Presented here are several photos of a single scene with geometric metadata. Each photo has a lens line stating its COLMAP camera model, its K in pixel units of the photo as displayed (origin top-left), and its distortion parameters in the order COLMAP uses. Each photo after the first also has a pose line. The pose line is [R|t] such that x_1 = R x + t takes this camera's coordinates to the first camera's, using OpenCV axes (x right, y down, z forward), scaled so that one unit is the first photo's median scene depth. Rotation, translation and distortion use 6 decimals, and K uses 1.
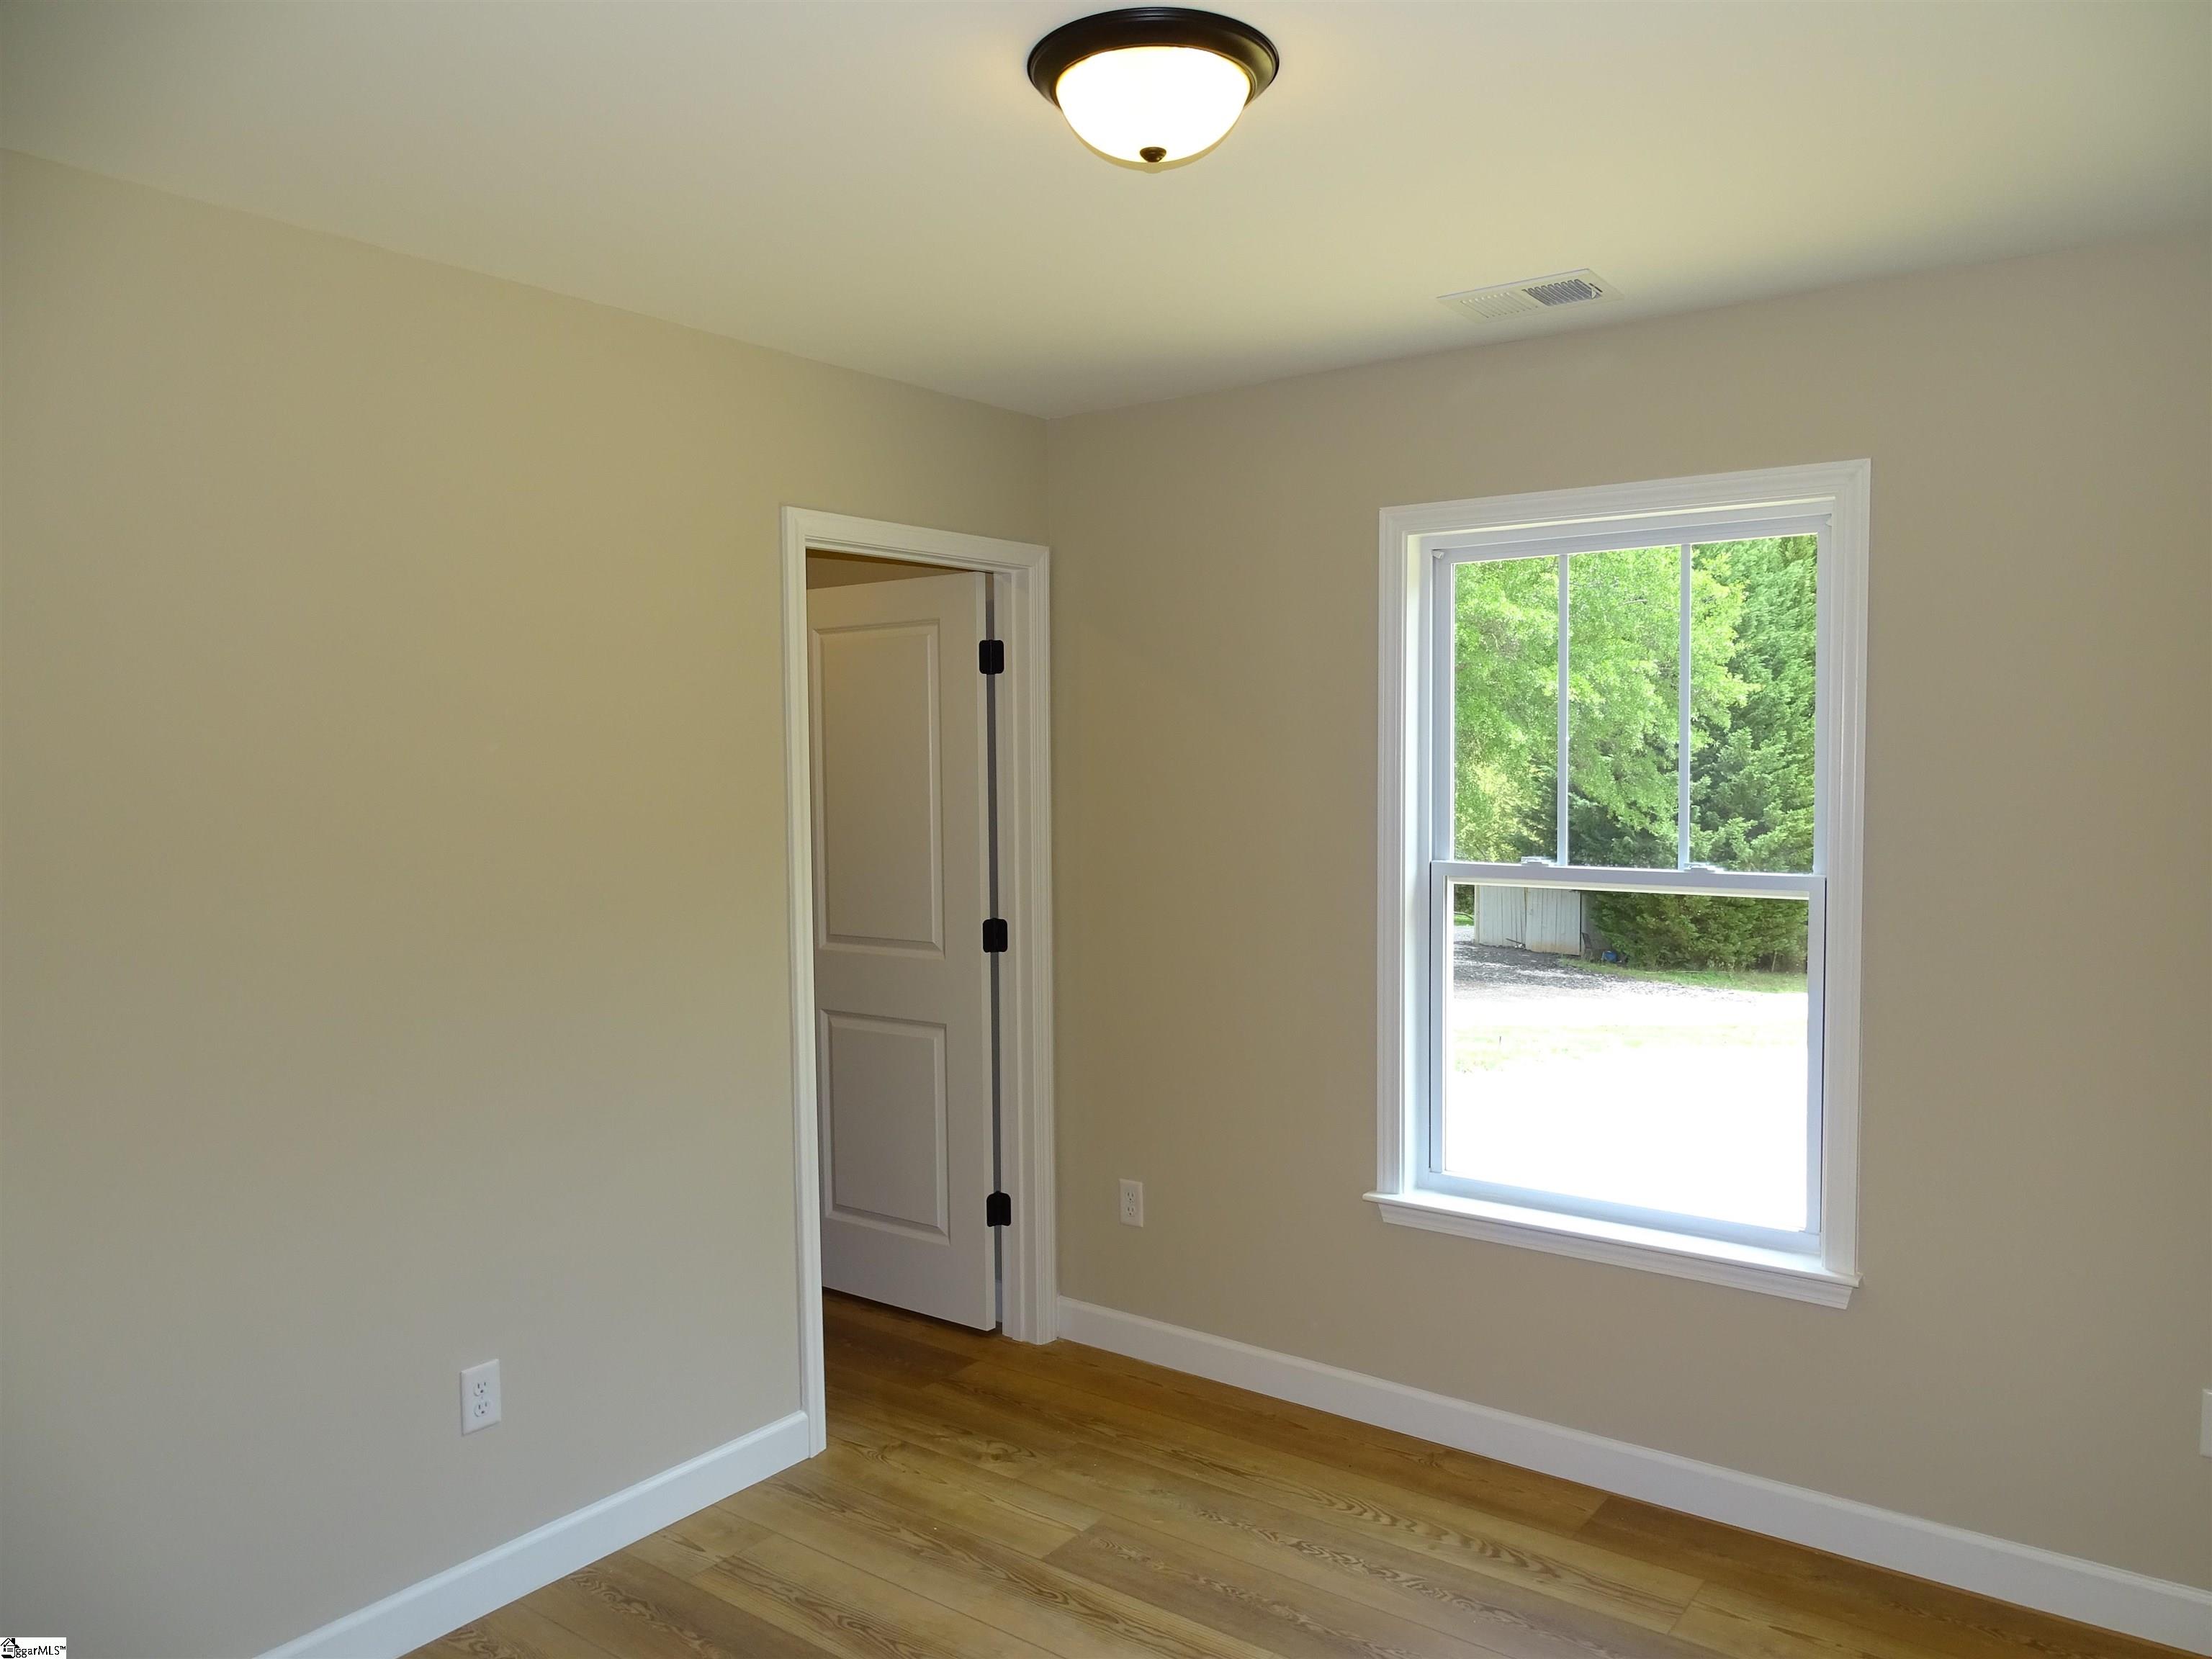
lens RADIAL K [[1564.1, 0, 1128.0], [0, 1564.1, 843.2], [0, 0, 1]] dist [-0.000269, 0.003988]
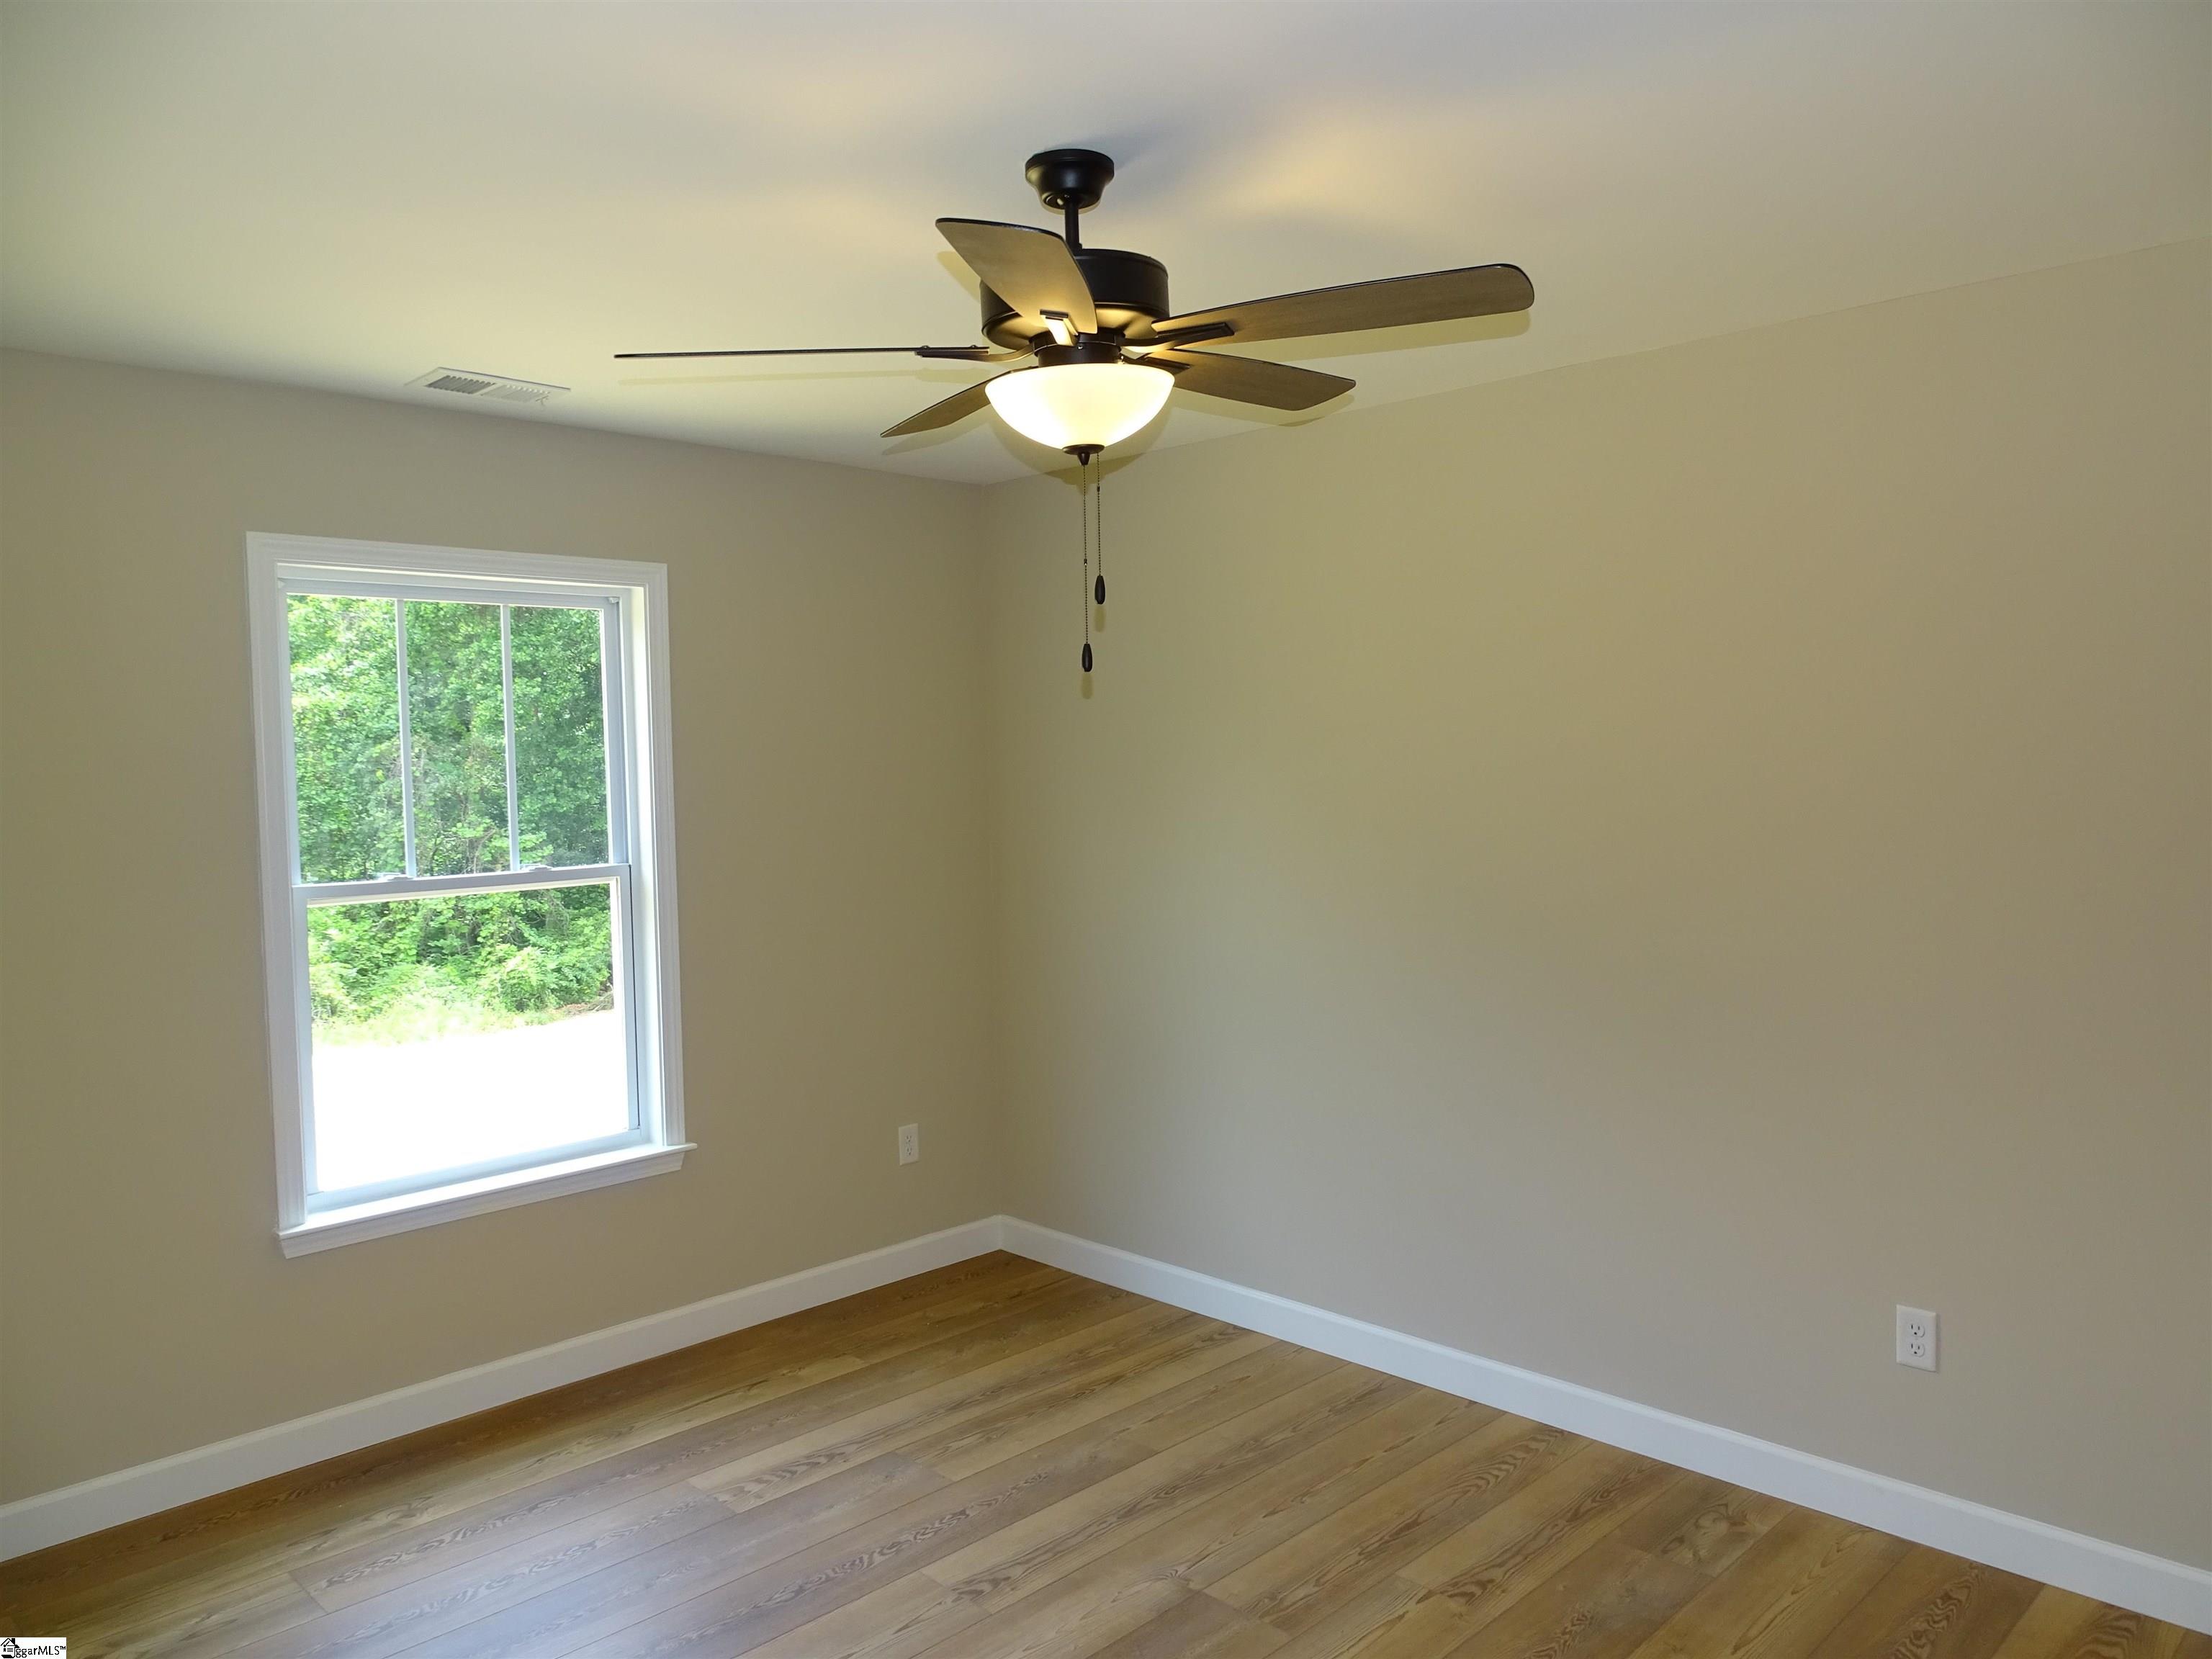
lens RADIAL K [[1564.1, 0, 1120.9], [0, 1564.1, 819.6], [0, 0, 1]] dist [-0.000269, 0.003988]
pose [[0.158263, -0.024373, 0.987096, -0.719137], [0.099331, 0.995017, 0.008642, 0.013176], [-0.982388, 0.096682, 0.159896, 0.311328]]
